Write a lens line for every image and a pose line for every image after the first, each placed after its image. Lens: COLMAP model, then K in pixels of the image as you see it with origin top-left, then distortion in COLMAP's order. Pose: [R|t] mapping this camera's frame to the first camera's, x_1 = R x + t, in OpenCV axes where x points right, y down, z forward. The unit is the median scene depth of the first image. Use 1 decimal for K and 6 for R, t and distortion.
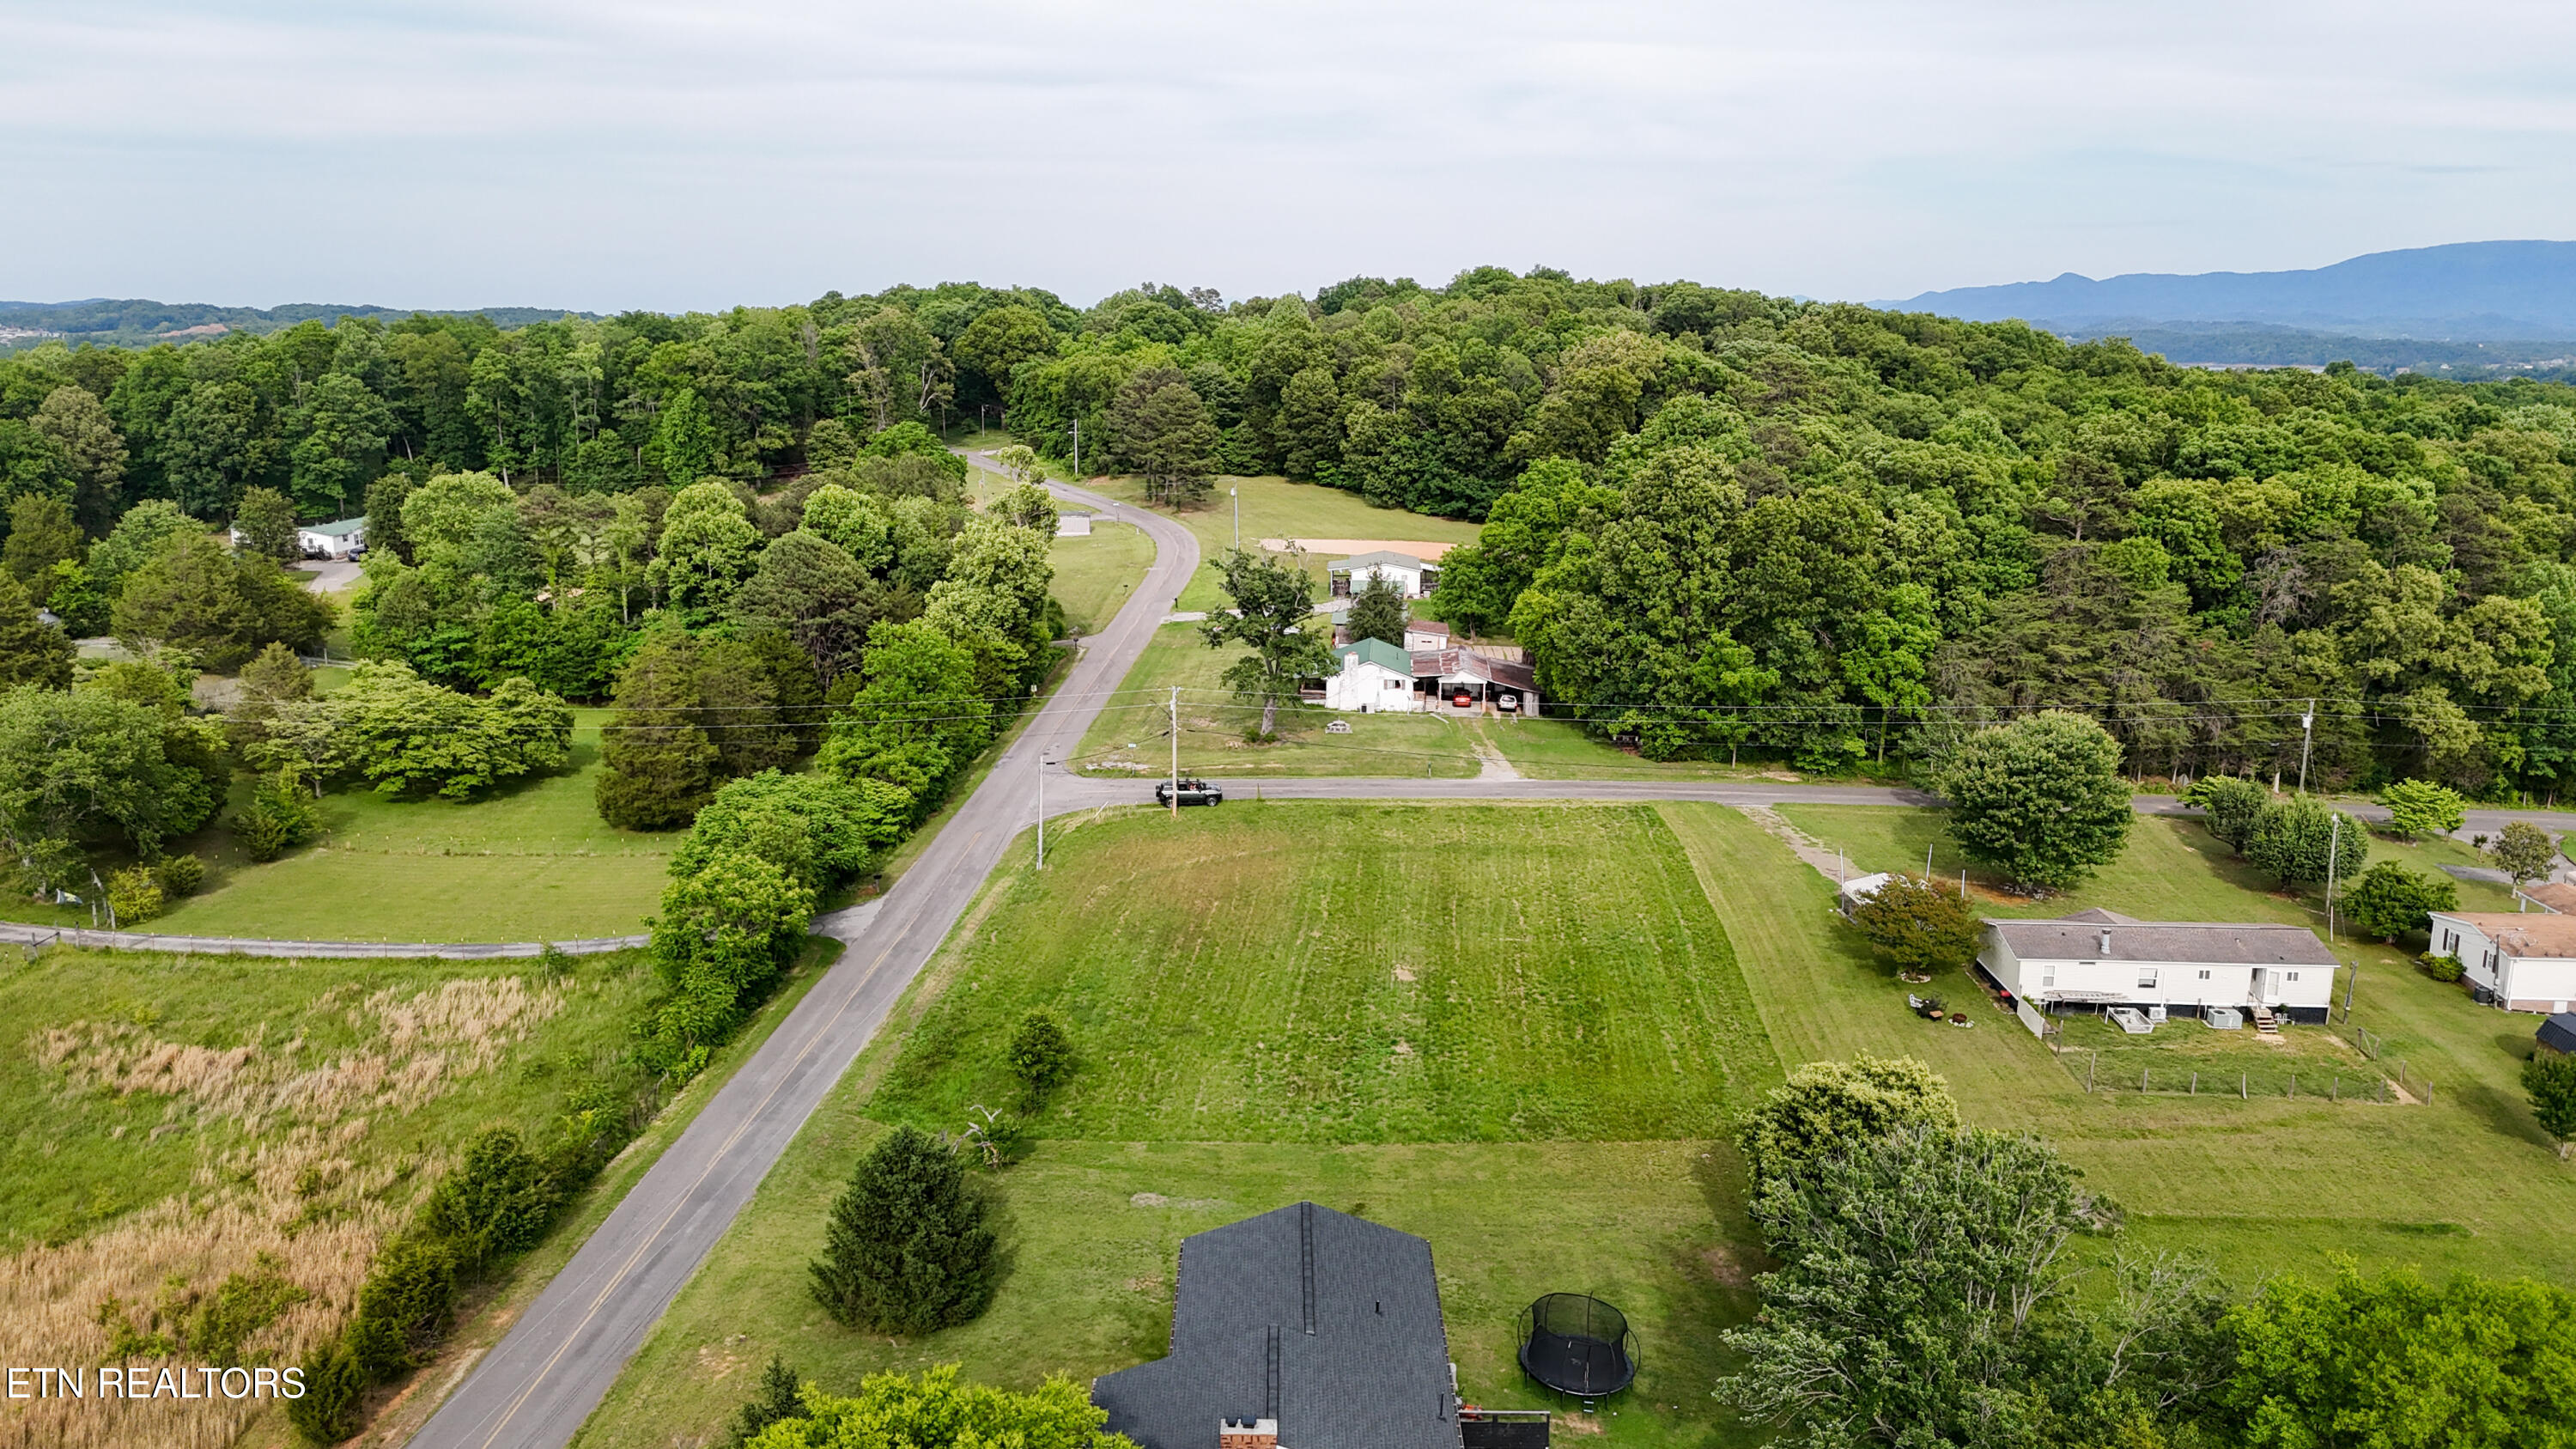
lens RADIAL K [[1886.5, 0, 1282.5], [0, 1886.5, 726.8], [0, 0, 1]] dist [0.091990, -0.096289]
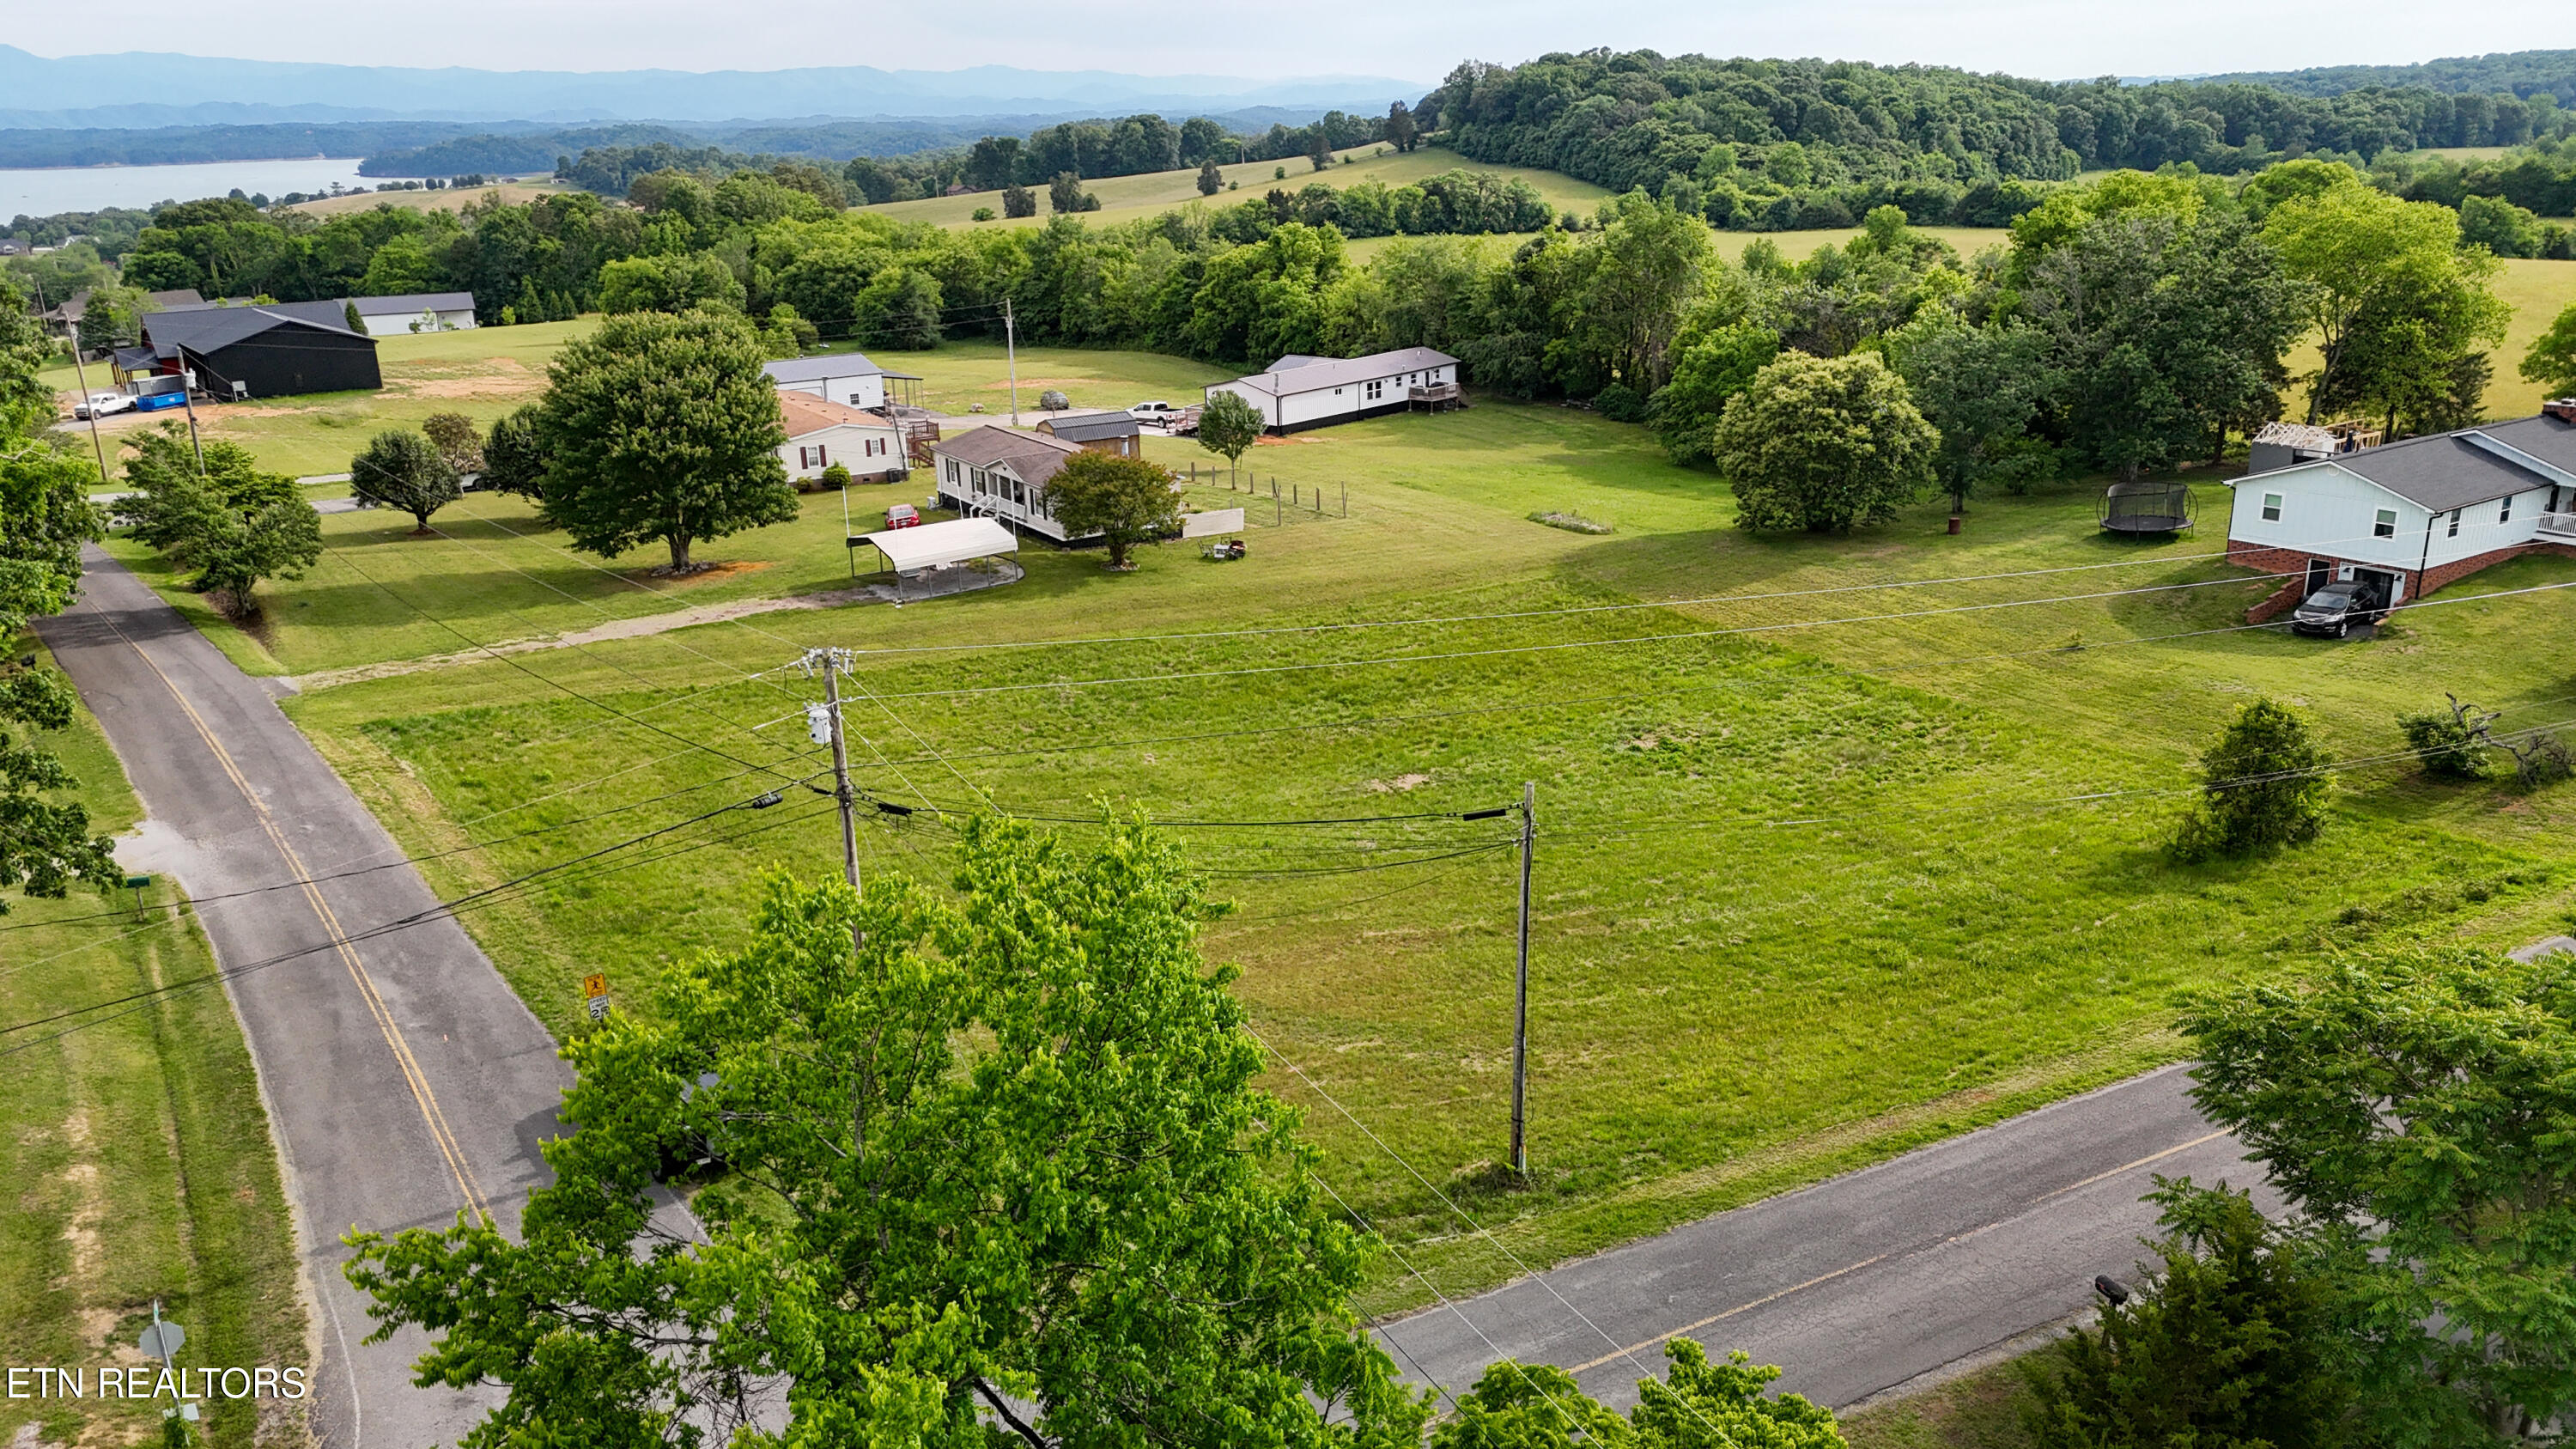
lens RADIAL K [[1886.5, 0, 1283.2], [0, 1886.5, 731.8], [0, 0, 1]] dist [0.091990, -0.096289]
pose [[-0.551020, -0.253929, 0.794919, -0.296143], [0.197454, 0.885855, 0.419848, -0.106103], [-0.810795, 0.388305, -0.437984, 1.022671]]
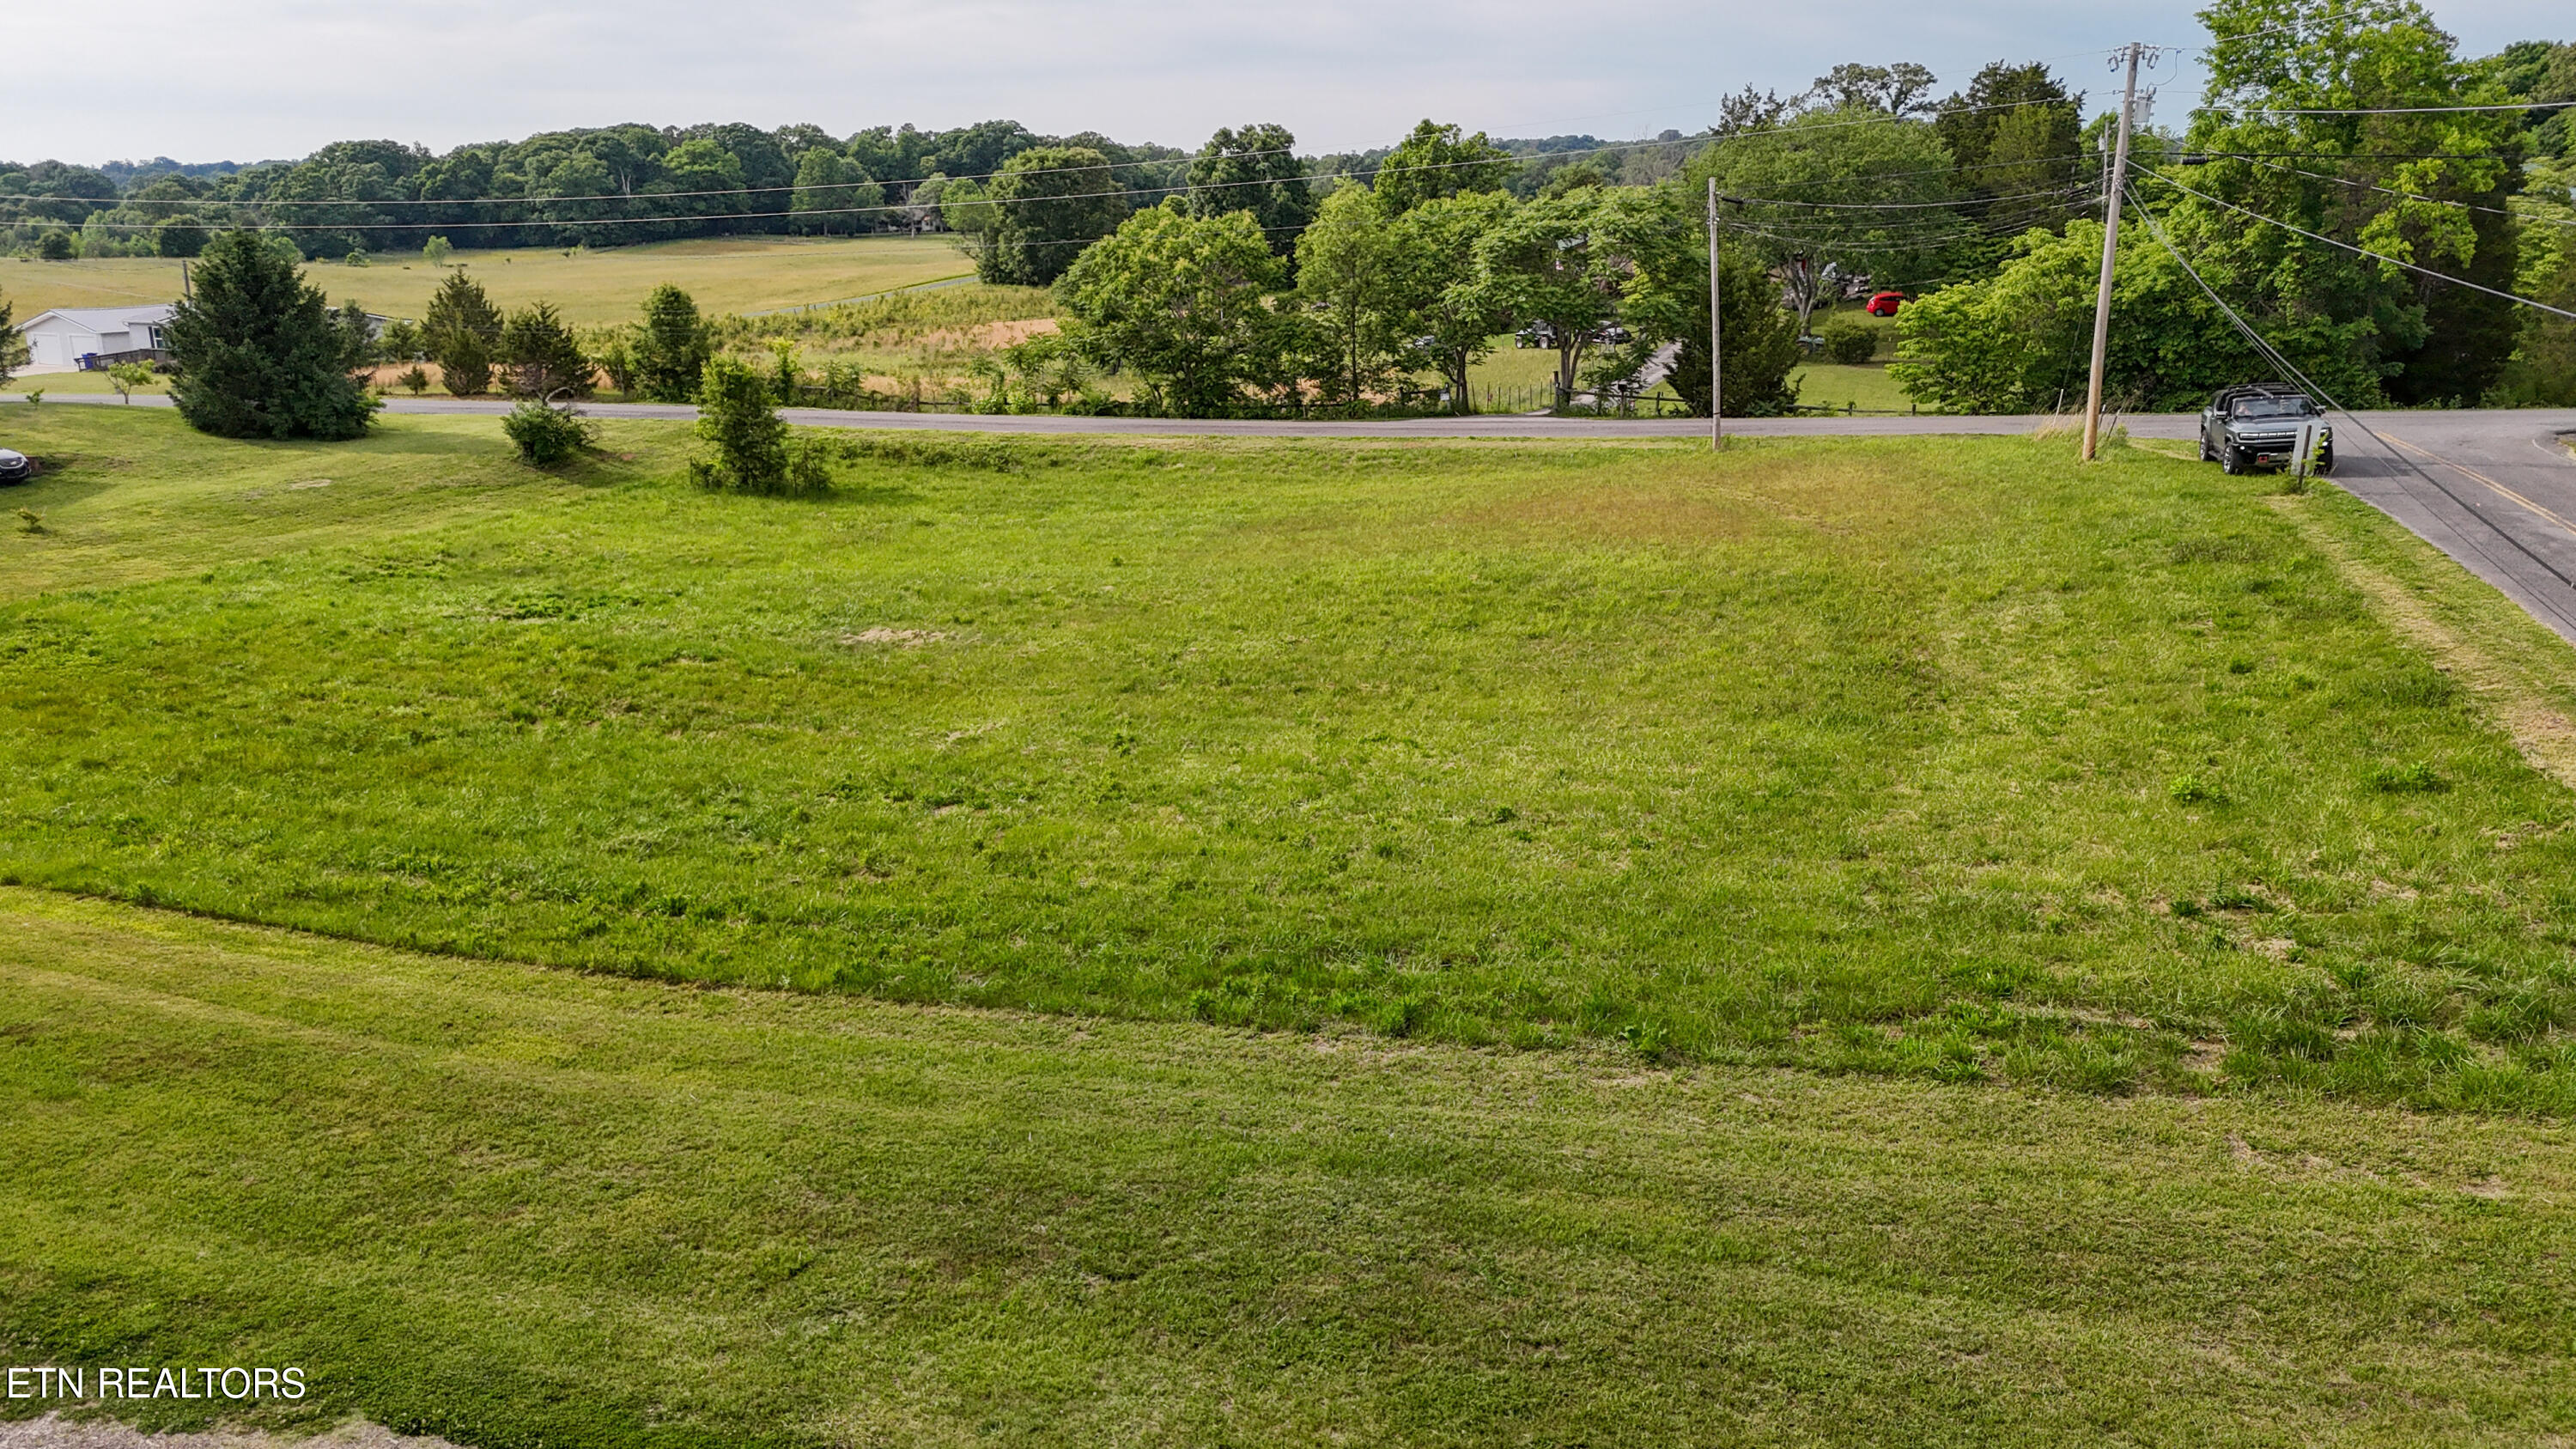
lens RADIAL K [[1886.5, 0, 1282.7], [0, 1886.5, 725.3], [0, 0, 1]] dist [0.091990, -0.096289]
pose [[-0.342370, 0.246084, -0.906767, 0.307697], [-0.190887, 0.926746, 0.323579, 0.008062], [0.919970, 0.283874, -0.270316, 0.944549]]
